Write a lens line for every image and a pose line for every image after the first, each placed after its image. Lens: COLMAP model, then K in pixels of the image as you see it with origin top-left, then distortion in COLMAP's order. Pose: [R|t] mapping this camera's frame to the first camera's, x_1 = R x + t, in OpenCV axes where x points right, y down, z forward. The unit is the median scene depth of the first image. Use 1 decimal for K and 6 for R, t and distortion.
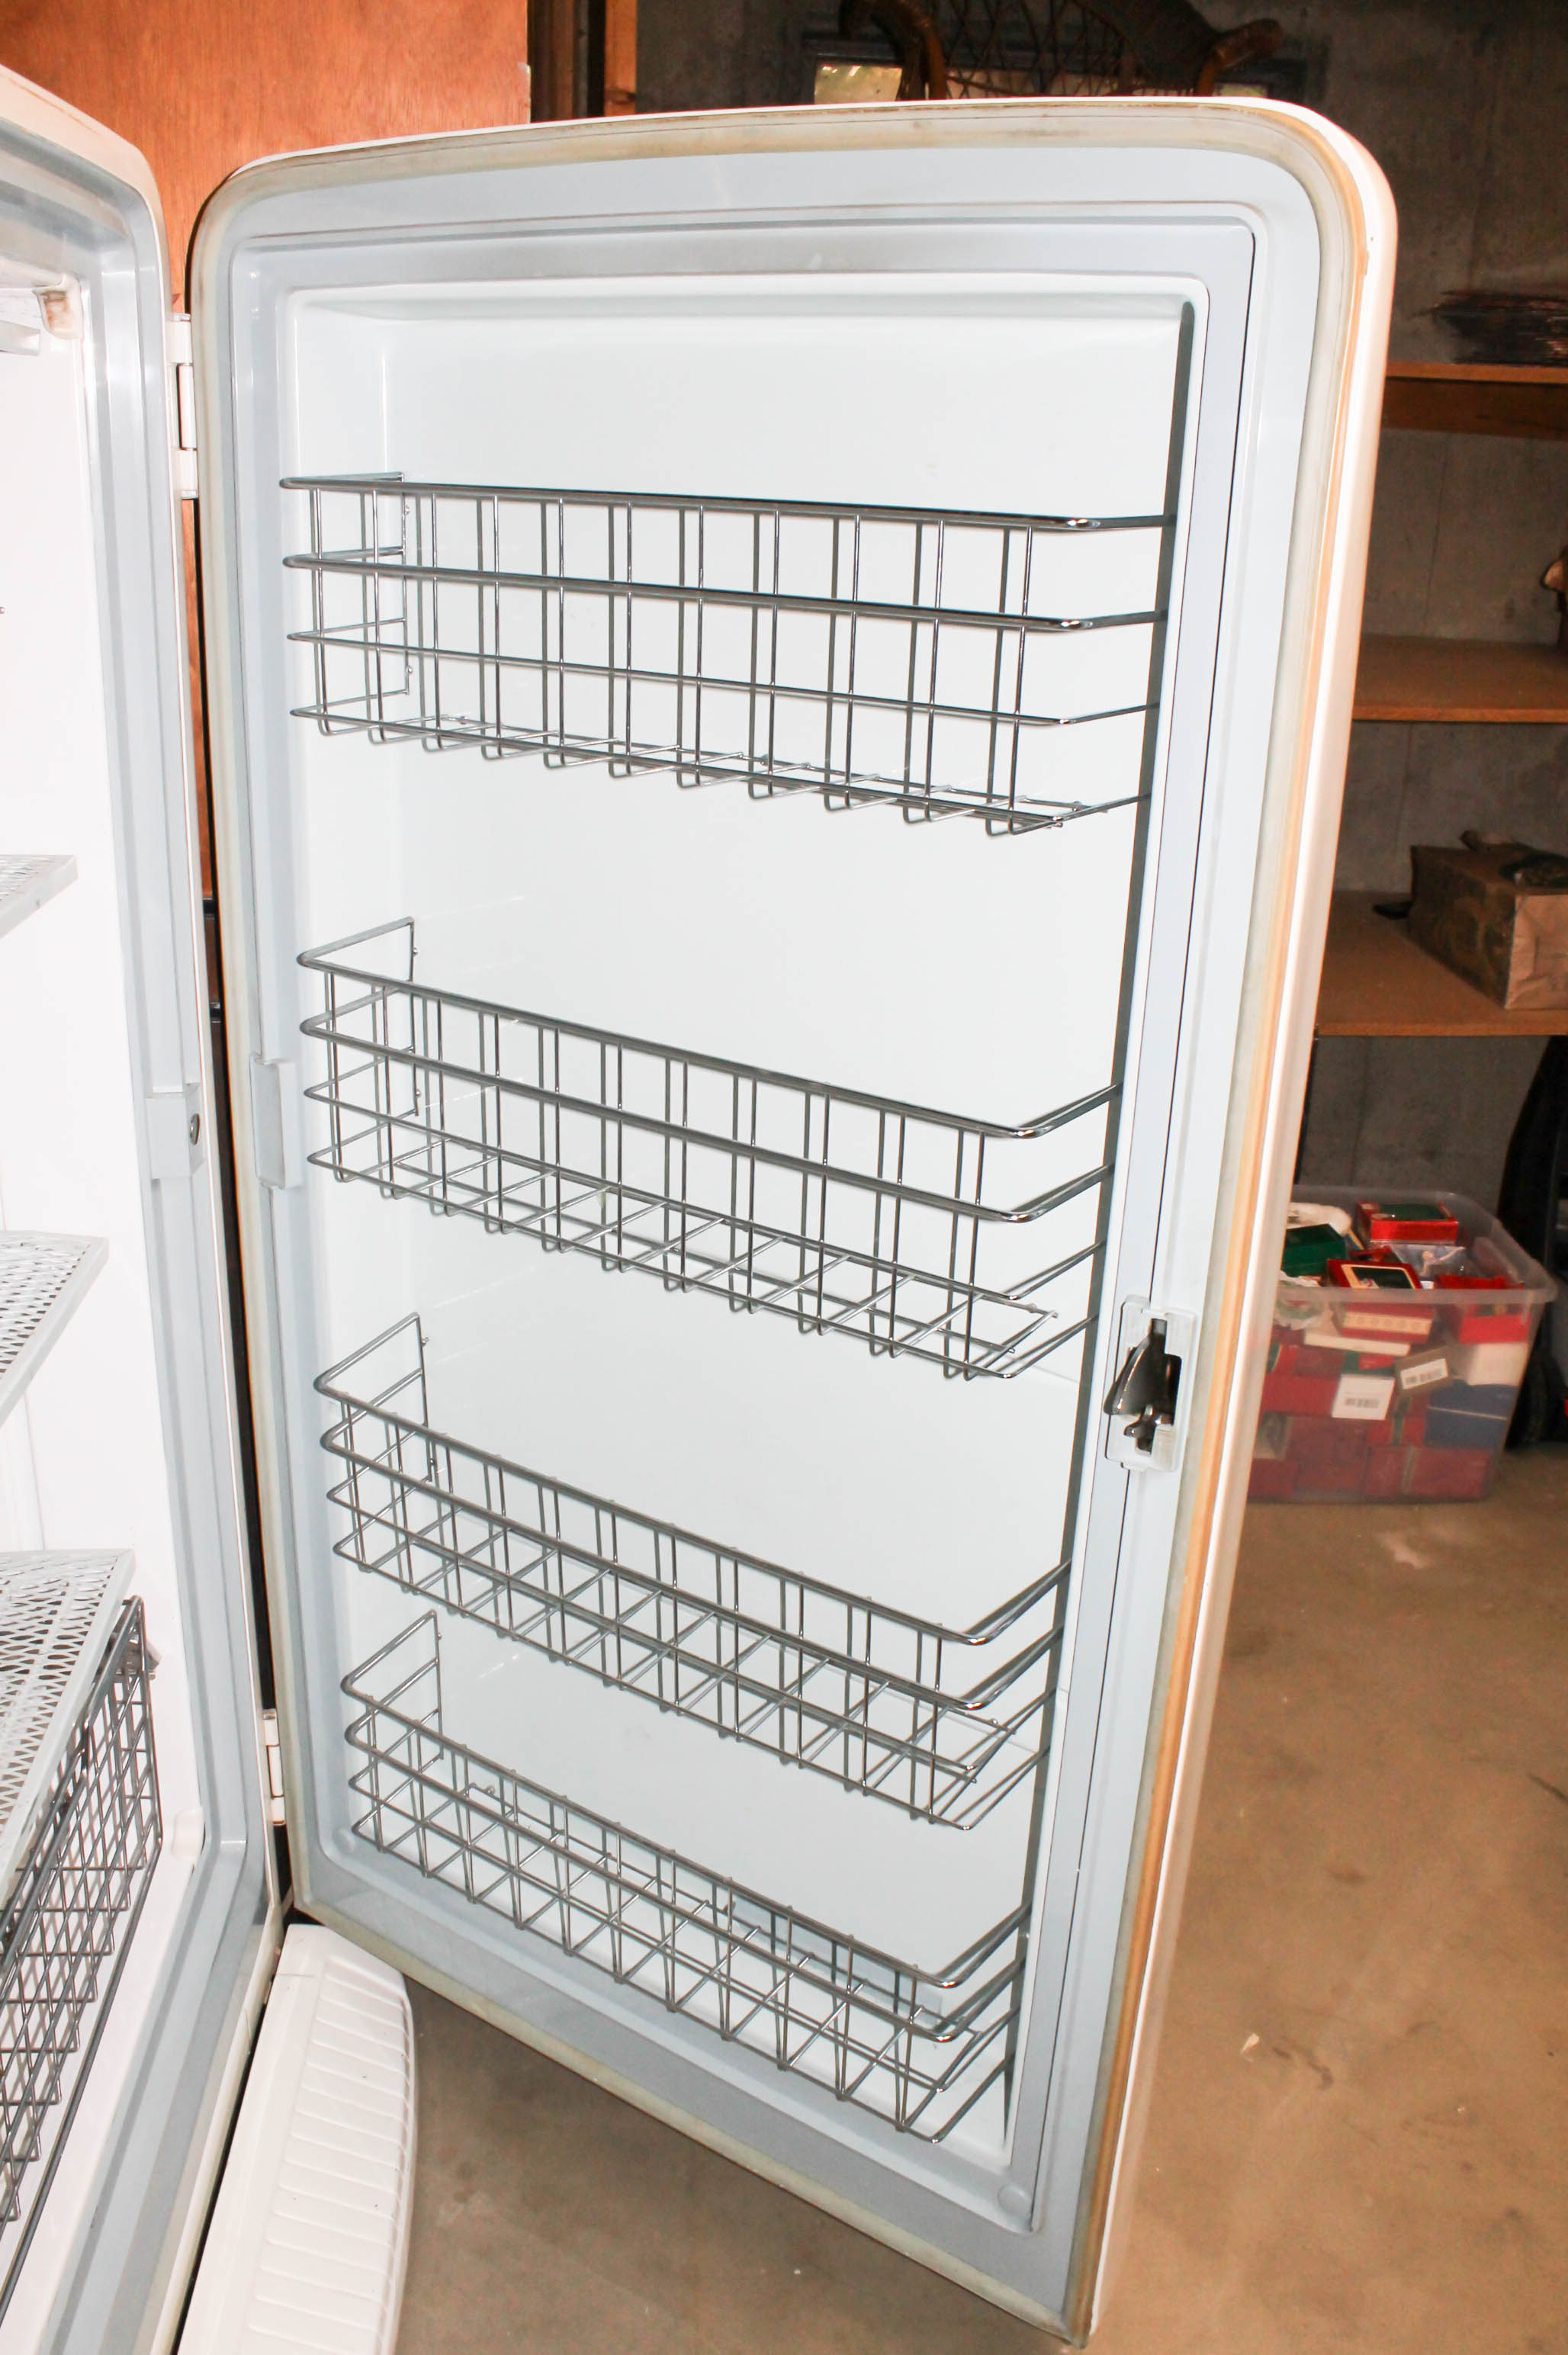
lens RADIAL K [[2022.2, 0, 784.0], [0, 2022.2, 1177.5], [0, 0, 1]] dist [-0.034714, -0.001373]
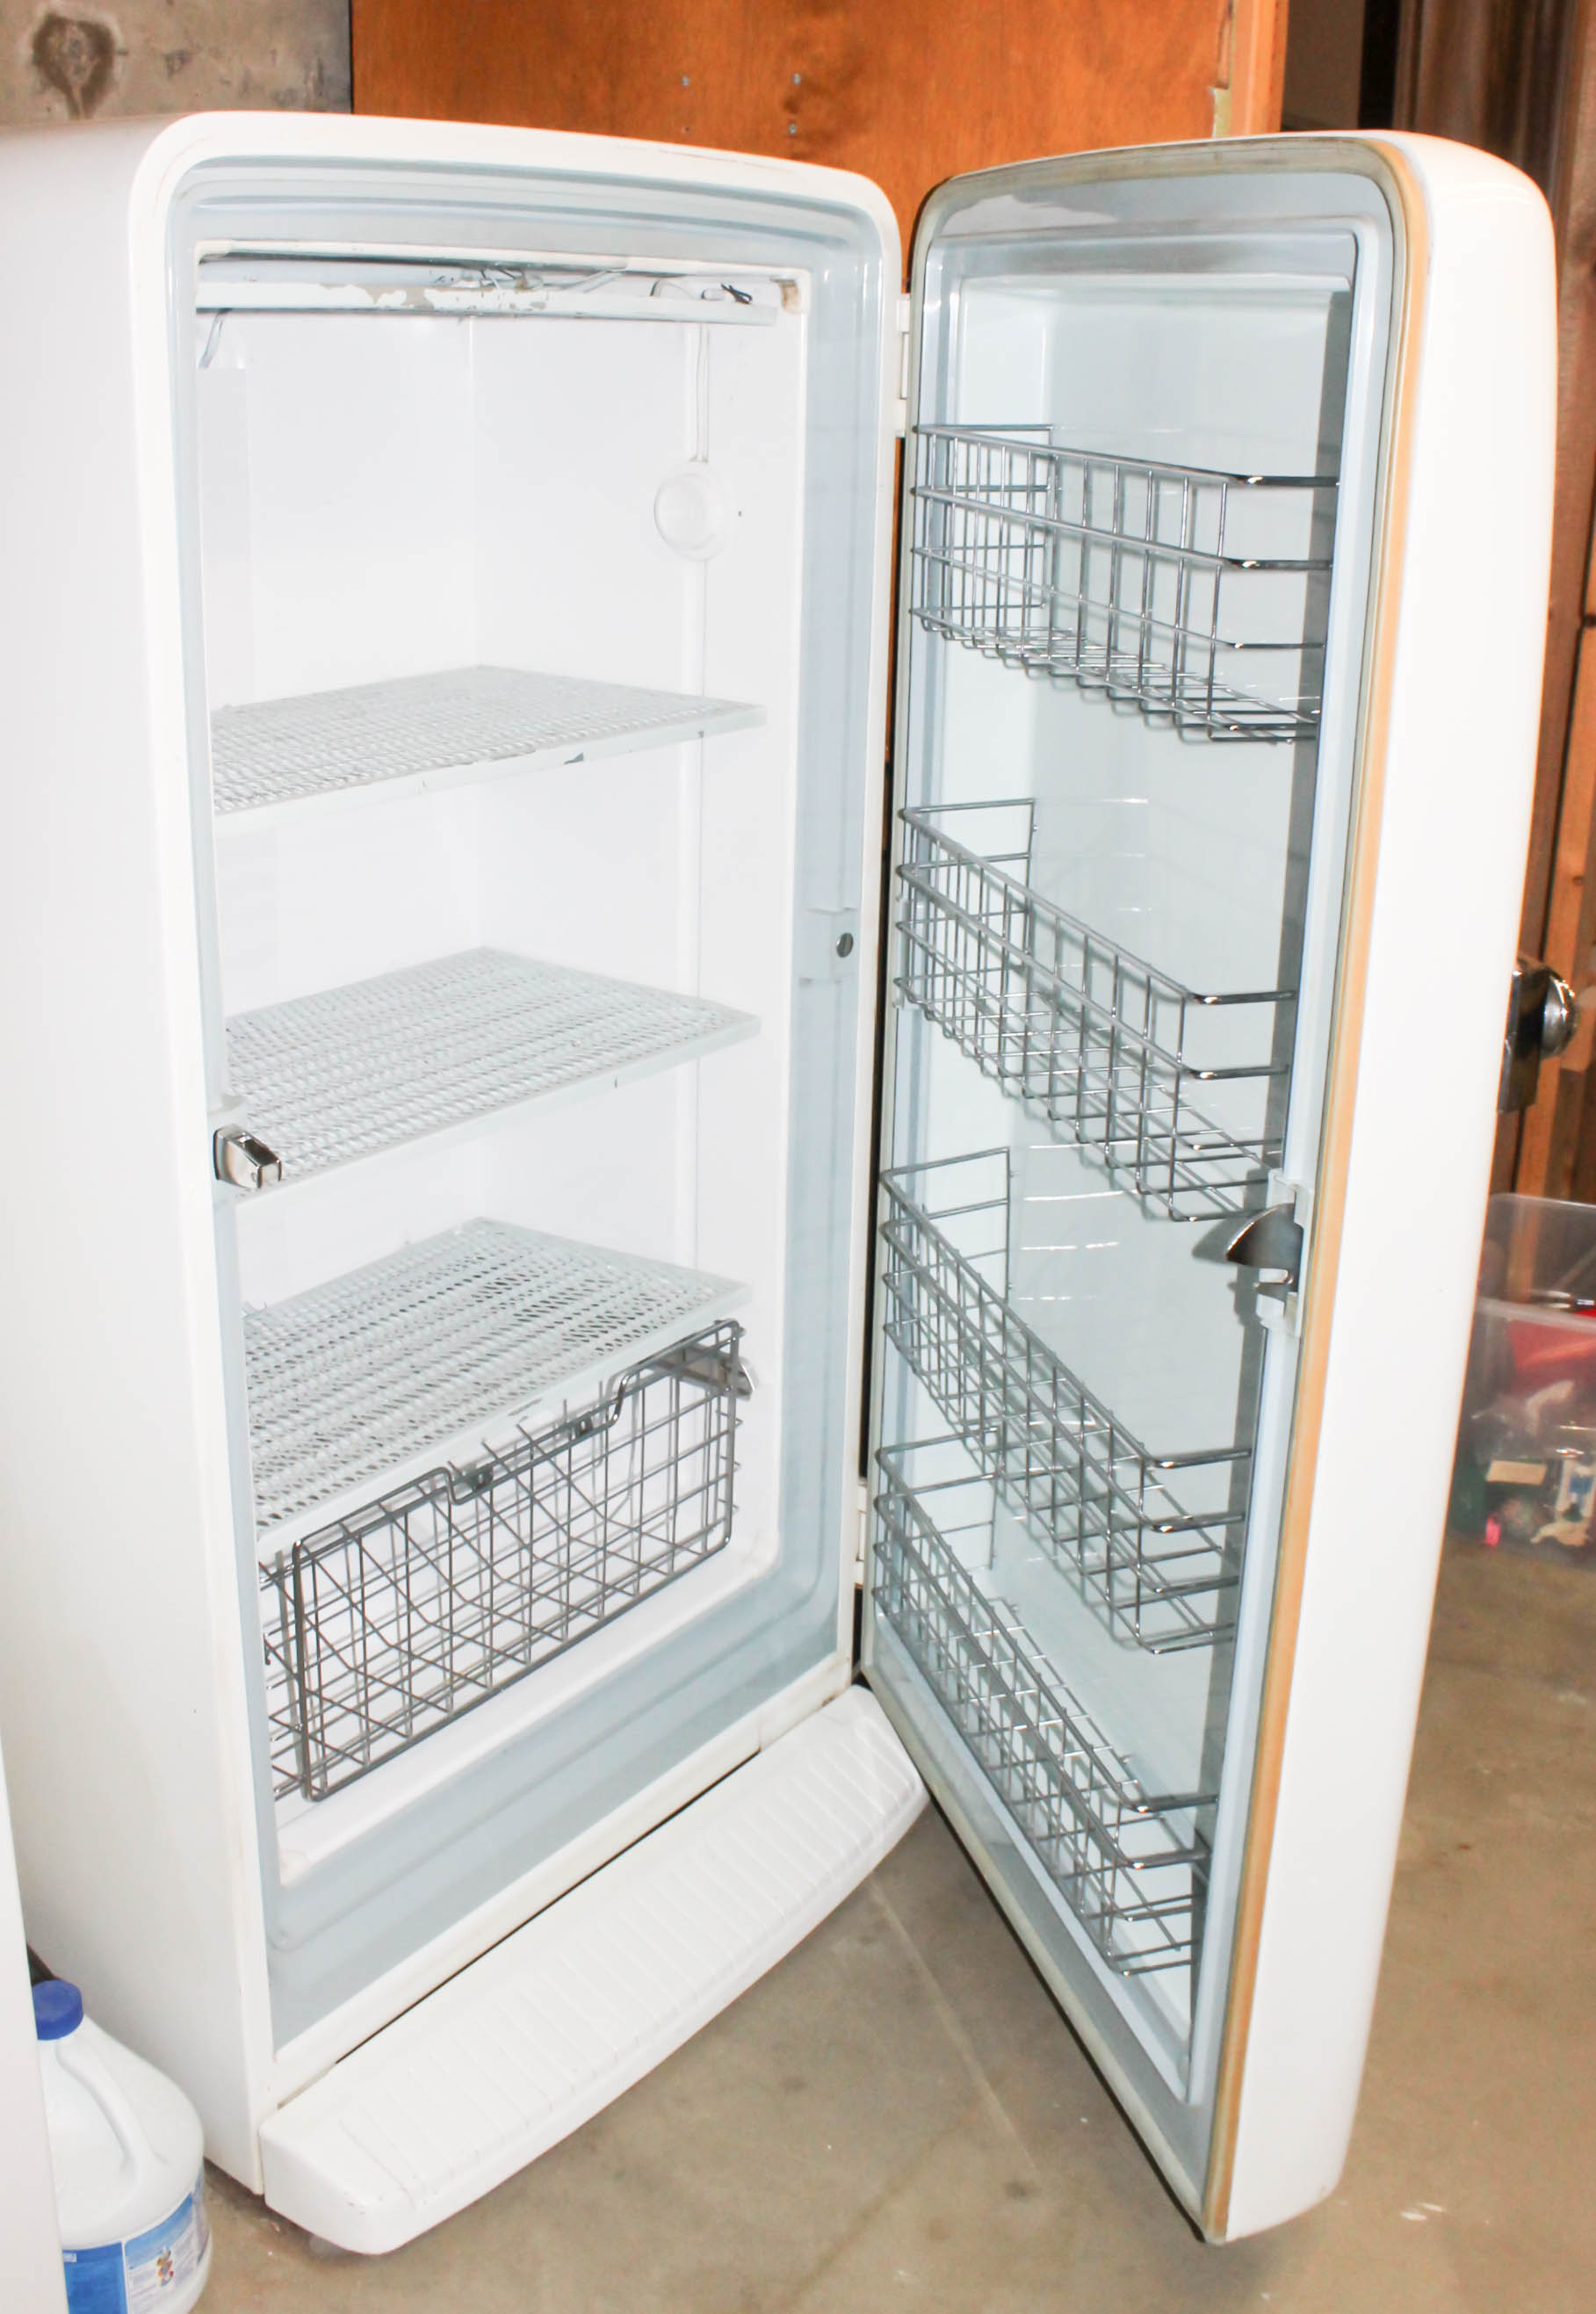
lens RADIAL K [[2482.6, 0, 798.0], [0, 2482.6, 1157.0], [0, 0, 1]] dist [-0.116036, 0.013837]
pose [[0.744893, 0.213792, -0.632003, 0.742821], [-0.240350, 0.969655, 0.044730, 0.043922], [0.622387, 0.118583, 0.773674, -0.172556]]
